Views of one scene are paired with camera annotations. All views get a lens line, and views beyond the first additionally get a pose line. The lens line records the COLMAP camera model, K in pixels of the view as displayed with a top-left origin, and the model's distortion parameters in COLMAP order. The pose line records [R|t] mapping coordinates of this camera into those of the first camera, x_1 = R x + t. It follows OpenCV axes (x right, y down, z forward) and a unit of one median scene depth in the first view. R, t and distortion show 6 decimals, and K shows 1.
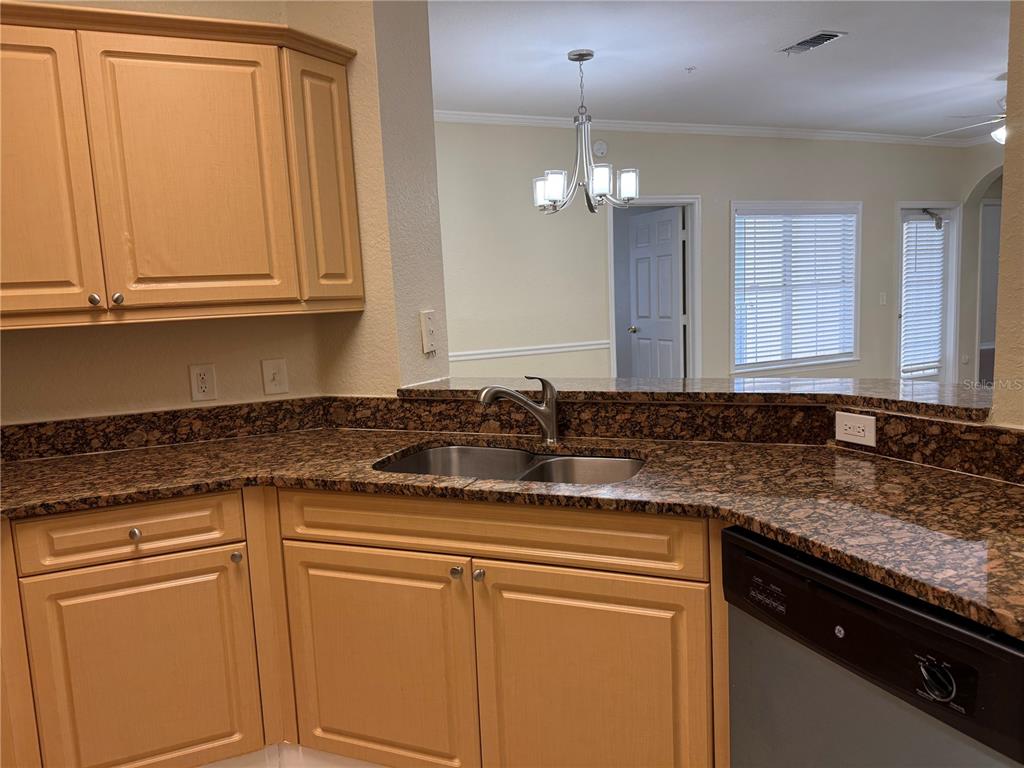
lens RADIAL K [[723.1, 0, 513.6], [0, 723.1, 381.0], [0, 0, 1]] dist [0.051401, -0.064685]
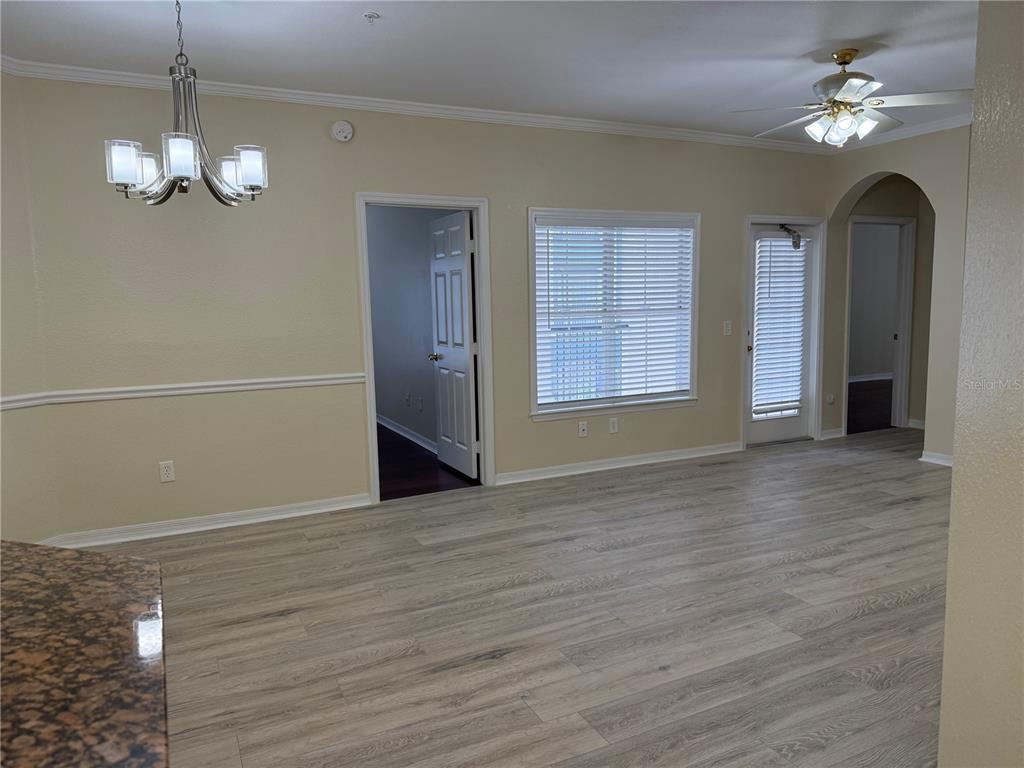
lens RADIAL K [[723.1, 0, 516.3], [0, 723.1, 391.8], [0, 0, 1]] dist [0.051401, -0.064685]
pose [[0.998985, 0.019177, 0.040762, 0.228450], [-0.019018, 0.999810, -0.004295, -0.029885], [-0.040837, 0.003515, 0.999160, 0.159656]]
